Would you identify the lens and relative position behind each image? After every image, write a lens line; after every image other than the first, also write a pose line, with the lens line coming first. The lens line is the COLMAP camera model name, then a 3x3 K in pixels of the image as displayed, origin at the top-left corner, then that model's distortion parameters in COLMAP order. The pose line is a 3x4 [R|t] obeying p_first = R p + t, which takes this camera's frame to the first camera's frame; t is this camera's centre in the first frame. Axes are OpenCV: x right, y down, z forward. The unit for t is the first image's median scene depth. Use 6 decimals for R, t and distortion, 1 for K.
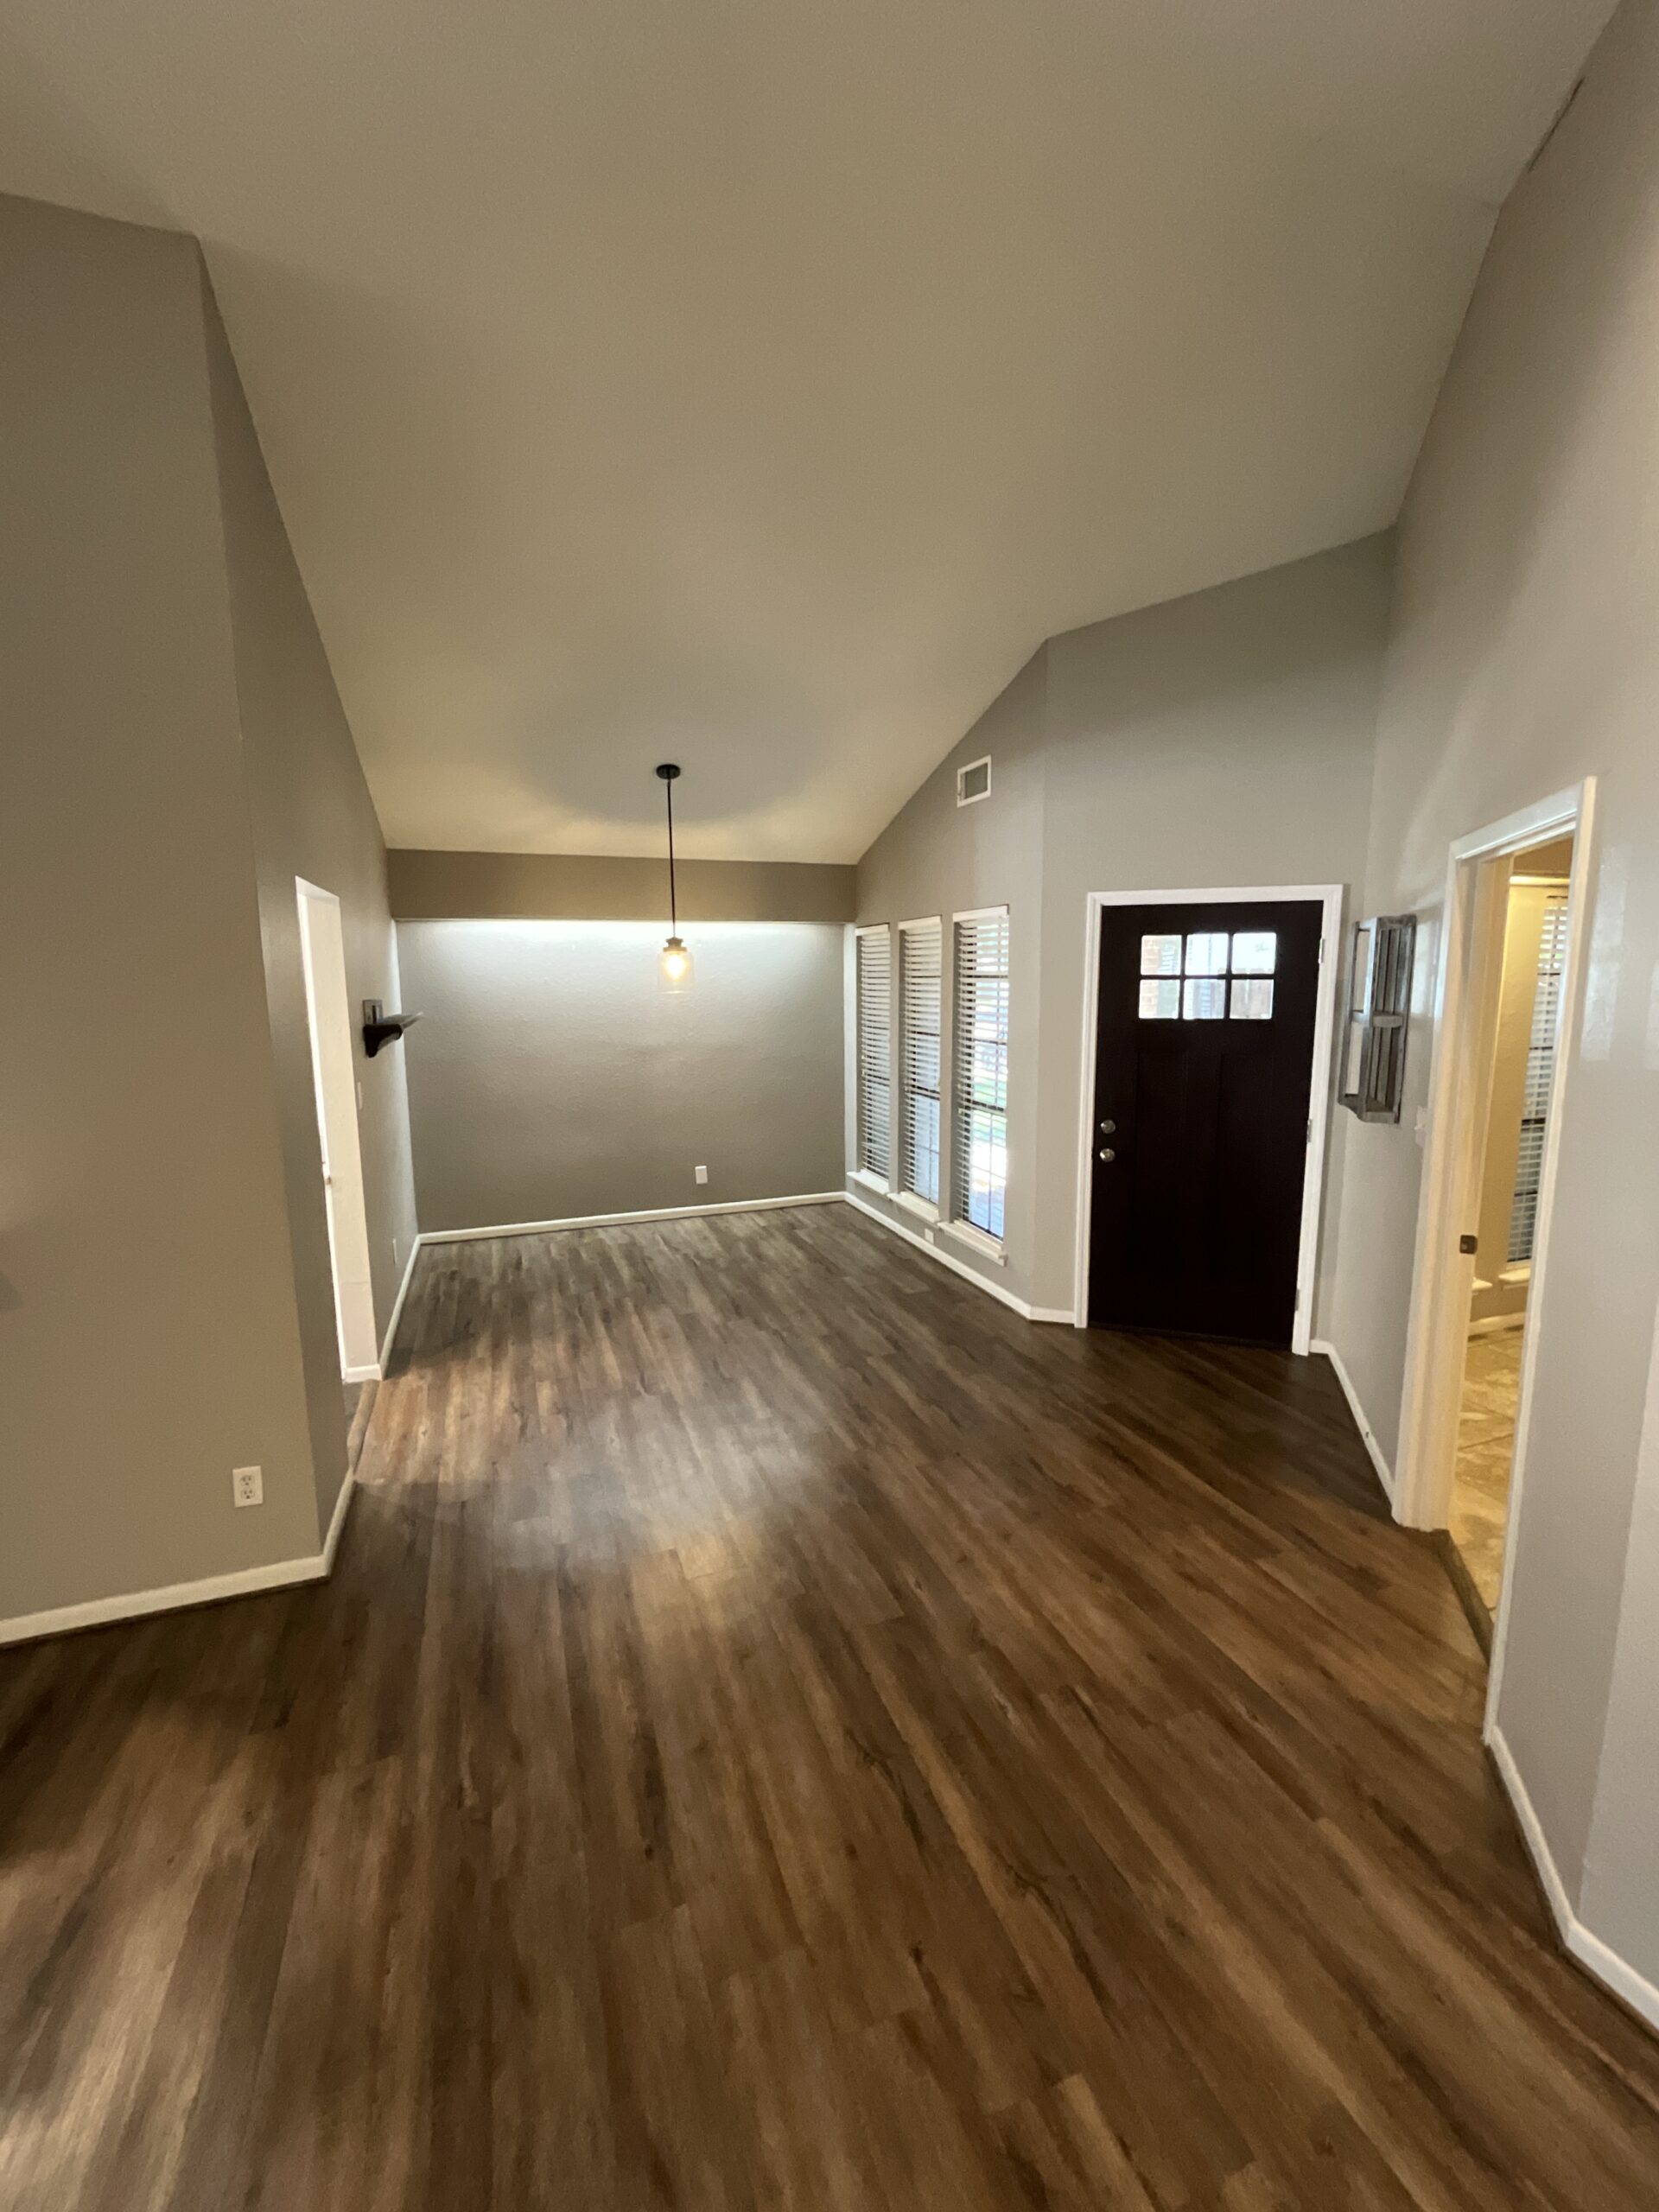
lens RADIAL K [[901.0, 0, 819.2], [0, 901.0, 1106.8], [0, 0, 1]] dist [0.017065, 0.000116]
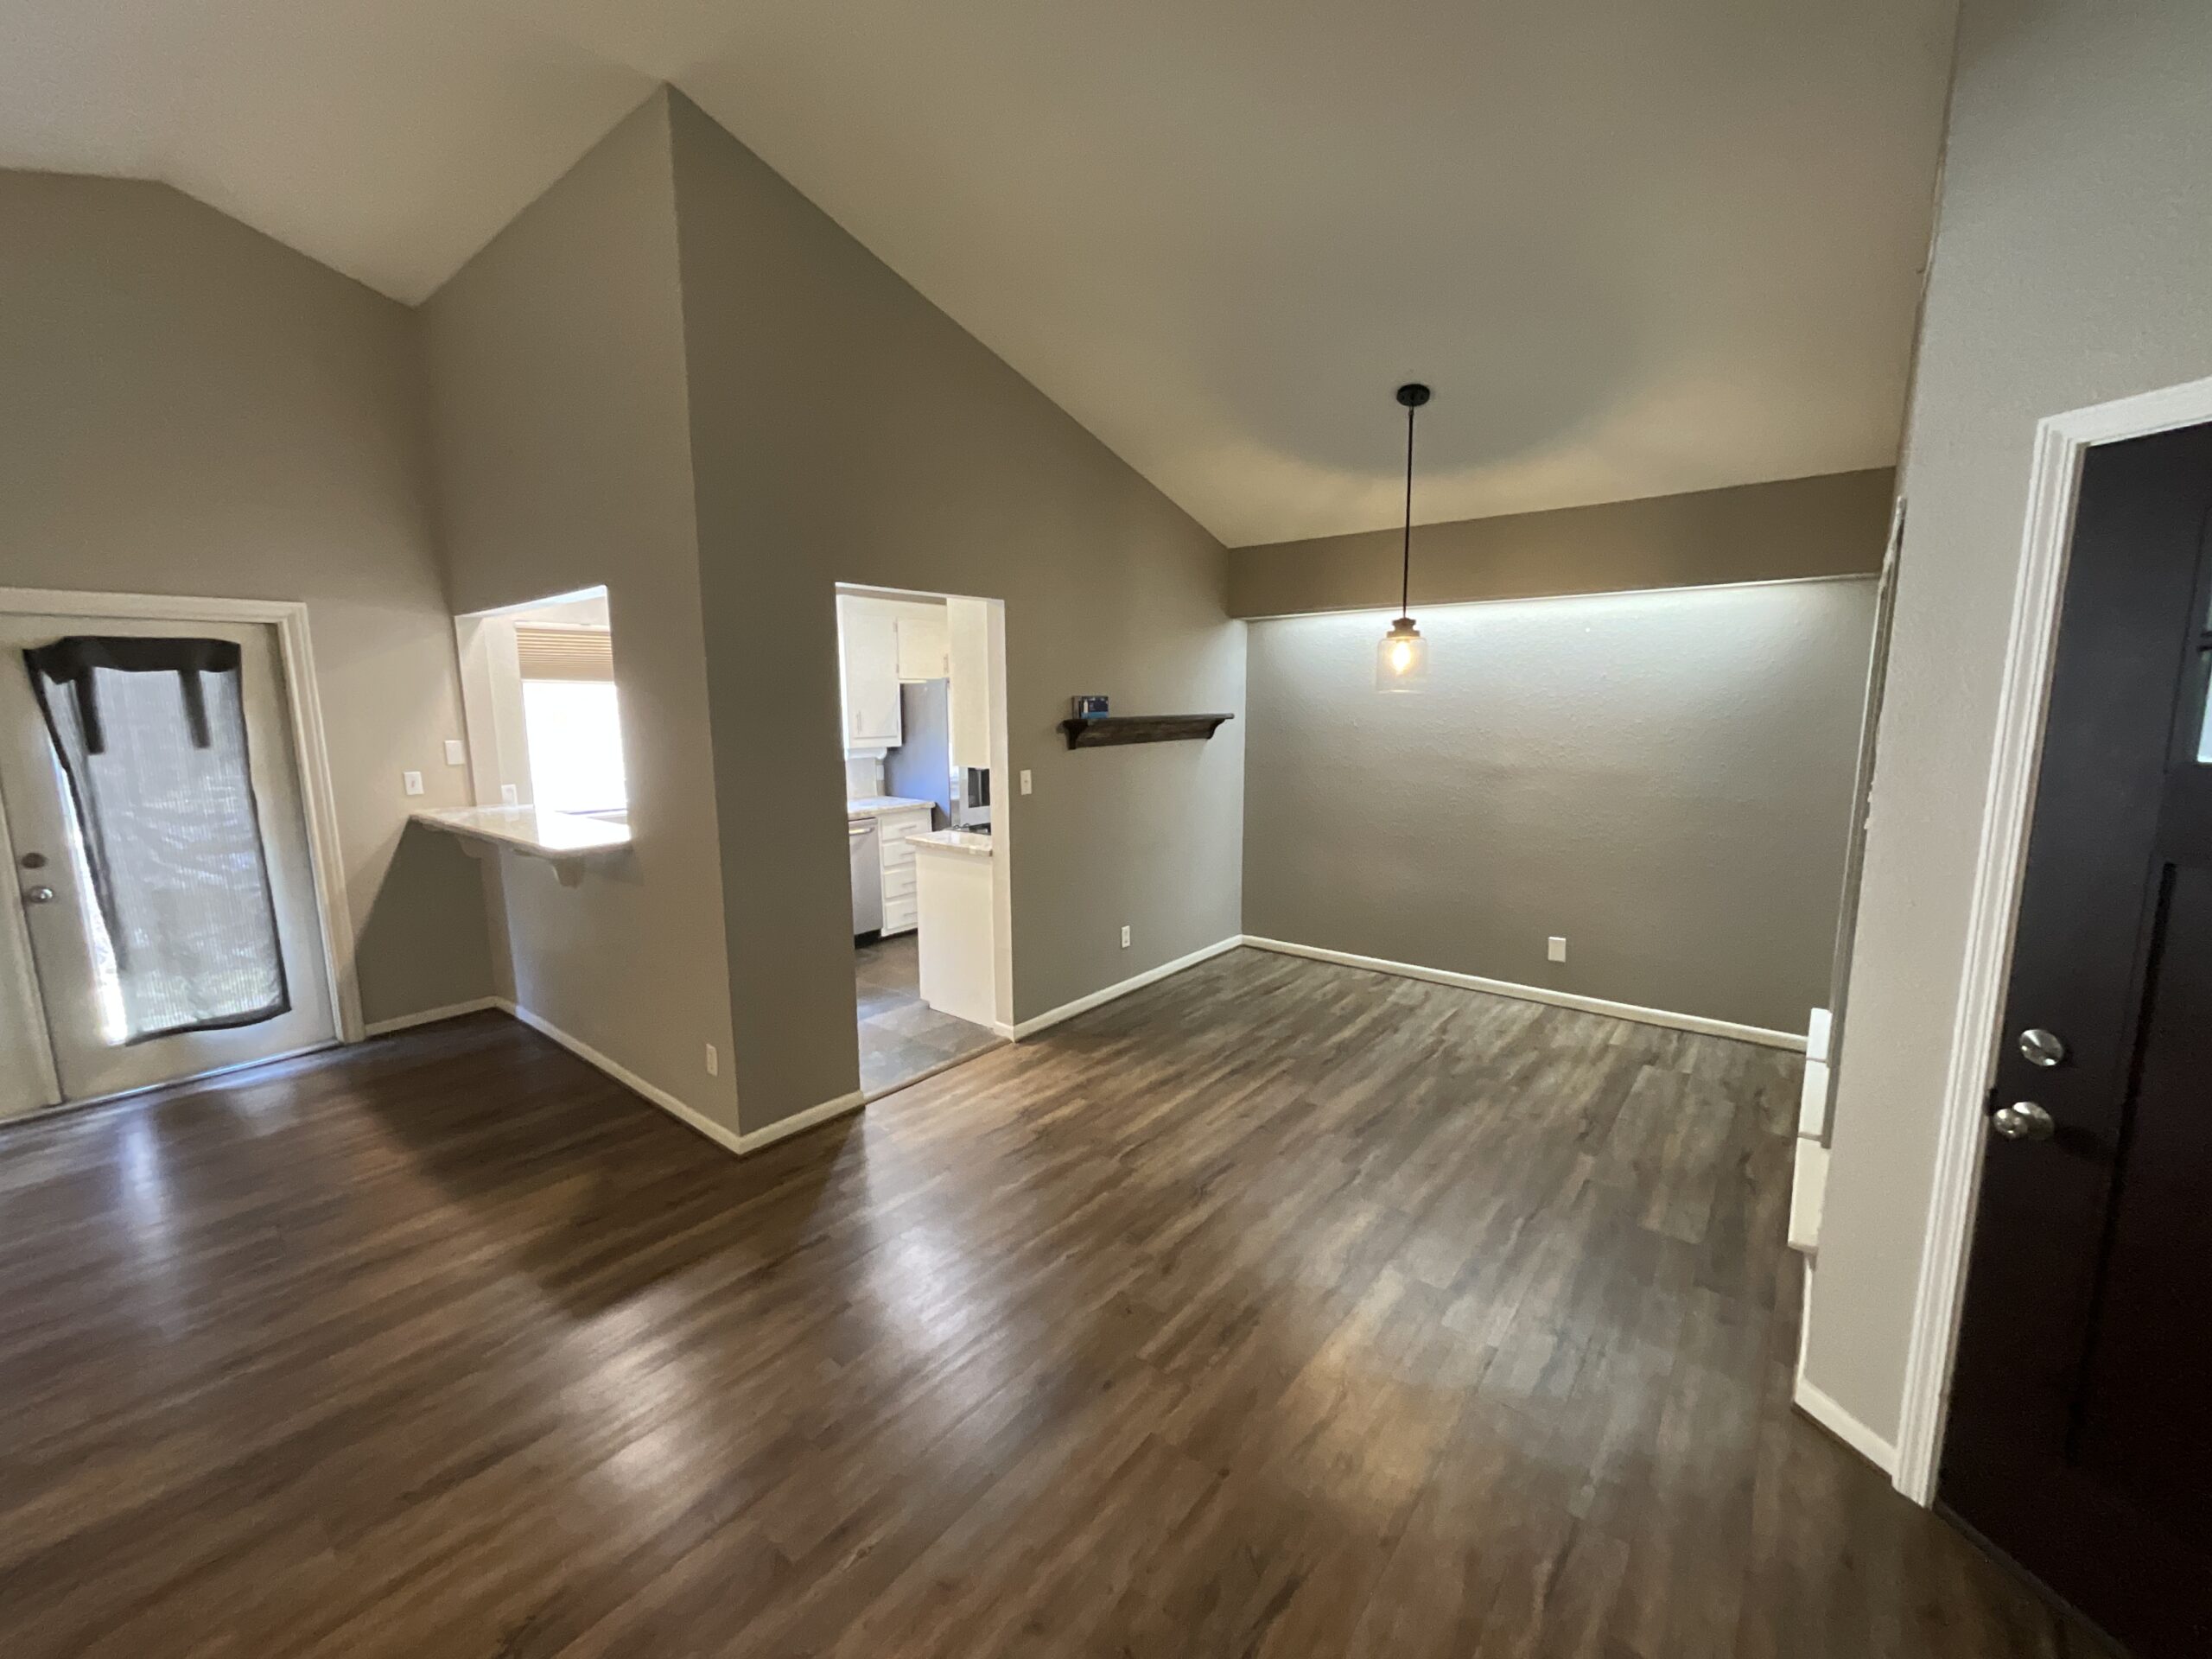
lens RADIAL K [[896.8, 0, 1101.3], [0, 896.8, 830.5], [0, 0, 1]] dist [-0.001445, 0.000785]
pose [[0.516905, 0.135274, -0.845287, 0.378812], [-0.123906, 0.988860, 0.082481, -0.044920], [0.847028, 0.062101, 0.527908, 0.417069]]
